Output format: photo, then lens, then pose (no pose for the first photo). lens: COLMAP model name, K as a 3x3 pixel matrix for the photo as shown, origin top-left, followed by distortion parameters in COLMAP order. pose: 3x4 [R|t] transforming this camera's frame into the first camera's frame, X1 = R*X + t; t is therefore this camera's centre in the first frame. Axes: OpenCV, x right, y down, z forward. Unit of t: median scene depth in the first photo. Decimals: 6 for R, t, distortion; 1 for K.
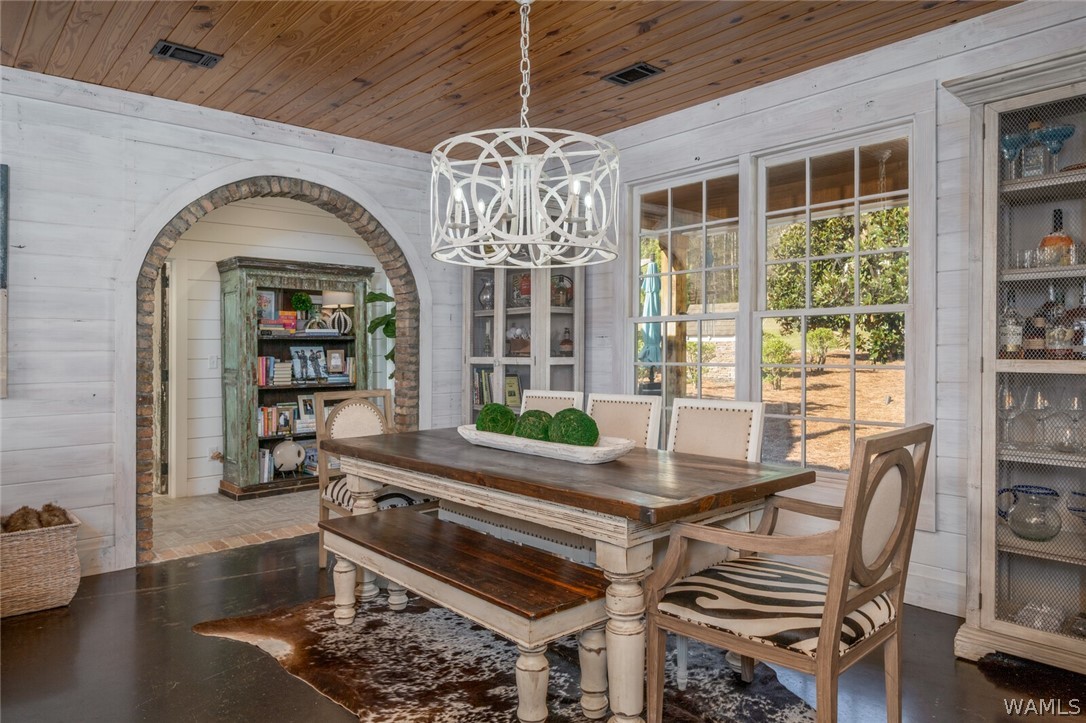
lens RADIAL K [[702.3, 0, 538.7], [0, 702.3, 348.1], [0, 0, 1]] dist [0.003257, -0.002299]
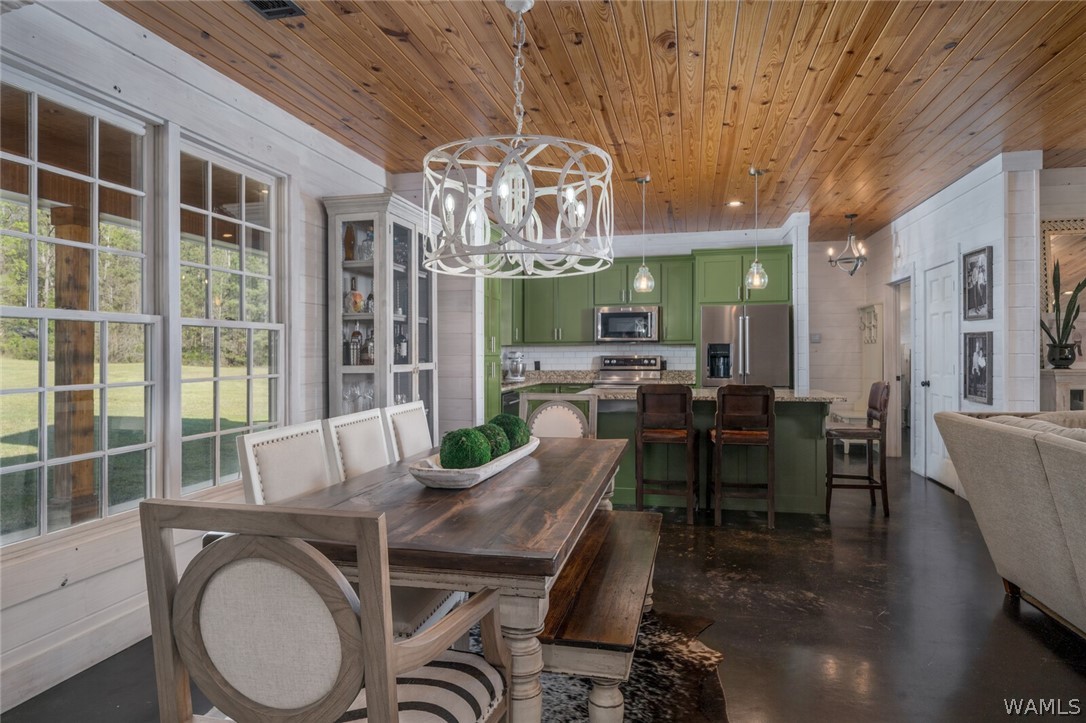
lens RADIAL K [[649.0, 0, 535.1], [0, 649.0, 367.6], [0, 0, 1]] dist [-0.009195, -0.000746]
pose [[-0.572398, -0.011348, 0.819897, -0.475125], [0.007525, 0.999789, 0.019091, -0.003214], [-0.819941, 0.017097, -0.572192, 0.912556]]
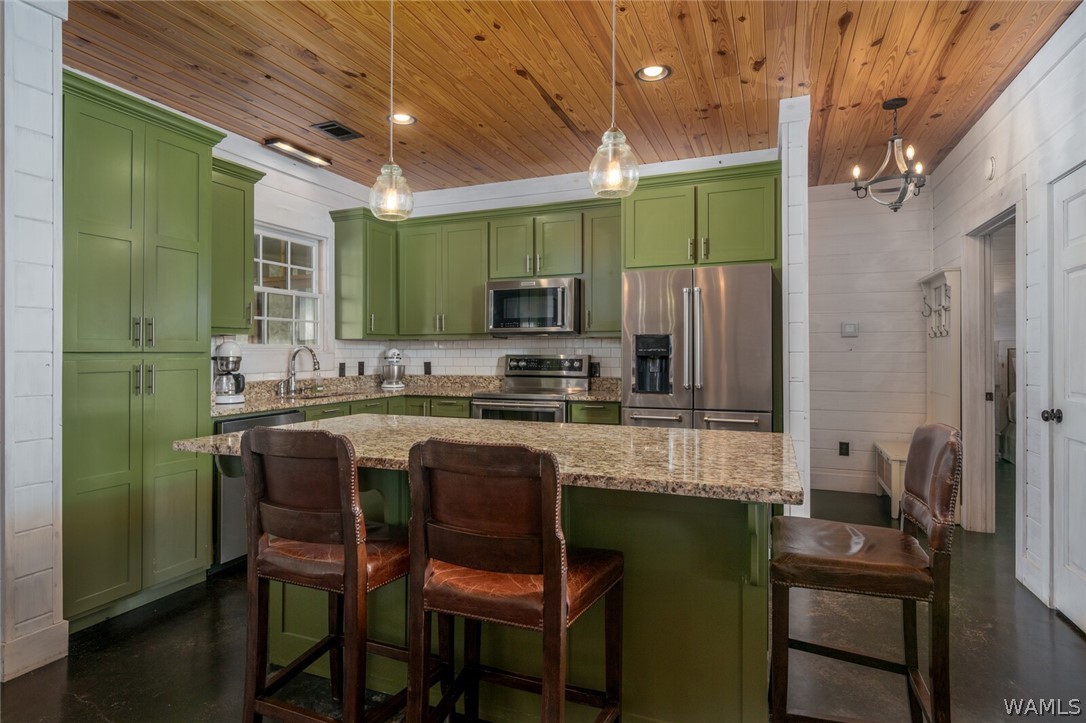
lens RADIAL K [[581.3, 0, 541.7], [0, 581.3, 358.5], [0, 0, 1]] dist [-0.005500, 0.003153]
pose [[-0.445919, -0.004643, 0.895061, -0.135721], [0.002127, 0.999978, 0.006247, -0.000340], [-0.895071, 0.004689, -0.445899, 0.206842]]
